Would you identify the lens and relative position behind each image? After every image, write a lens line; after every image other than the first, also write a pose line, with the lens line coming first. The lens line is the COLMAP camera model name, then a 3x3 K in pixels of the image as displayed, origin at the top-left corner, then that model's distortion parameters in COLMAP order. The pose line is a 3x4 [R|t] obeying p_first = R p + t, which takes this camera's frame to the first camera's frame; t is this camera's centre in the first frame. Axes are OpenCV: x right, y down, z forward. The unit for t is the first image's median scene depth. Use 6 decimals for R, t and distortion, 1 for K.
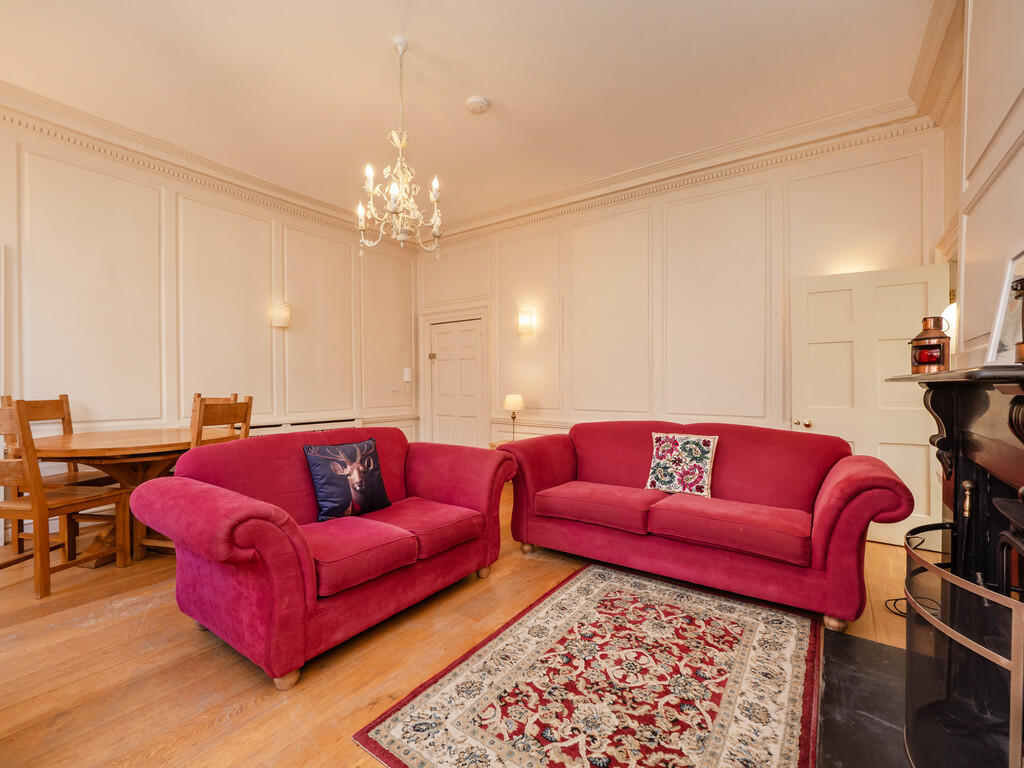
lens RADIAL K [[446.2, 0, 531.6], [0, 446.2, 386.4], [0, 0, 1]] dist [-0.008310, -0.002055]
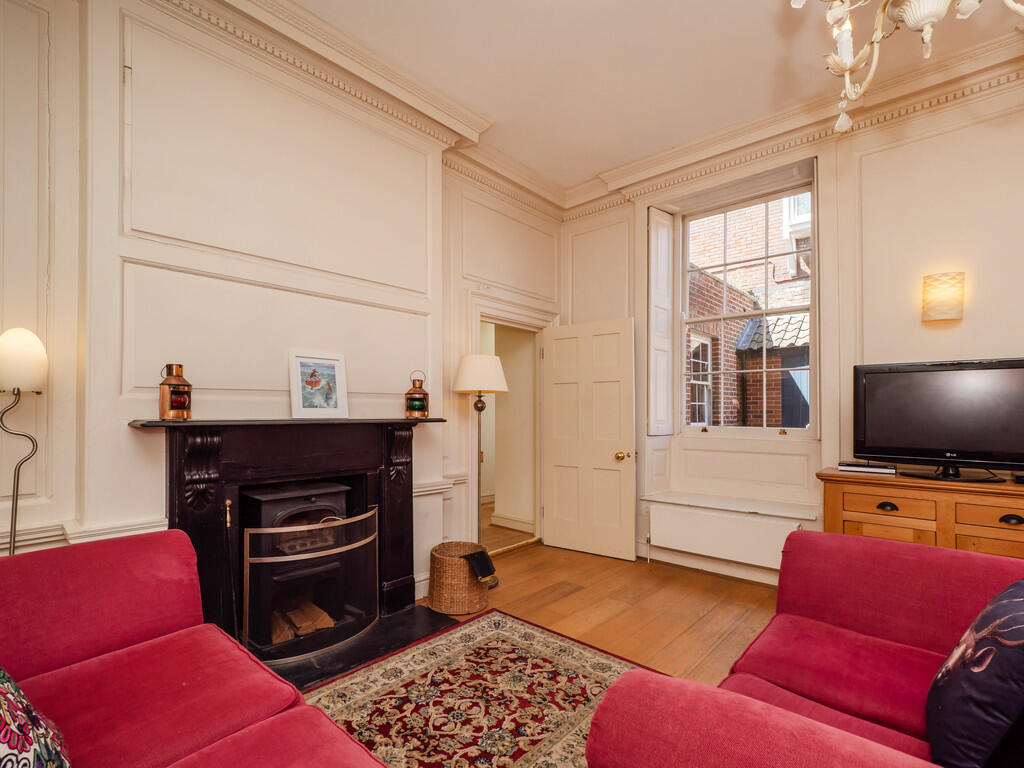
lens RADIAL K [[500.0, 0, 513.0], [0, 500.0, 405.0], [0, 0, 1]] dist [-0.012455, -0.000820]
pose [[-0.990896, -0.002075, 0.134612, -0.045727], [-0.003208, 0.999961, -0.008205, -0.050383], [-0.134590, -0.008562, -0.990864, 2.142056]]
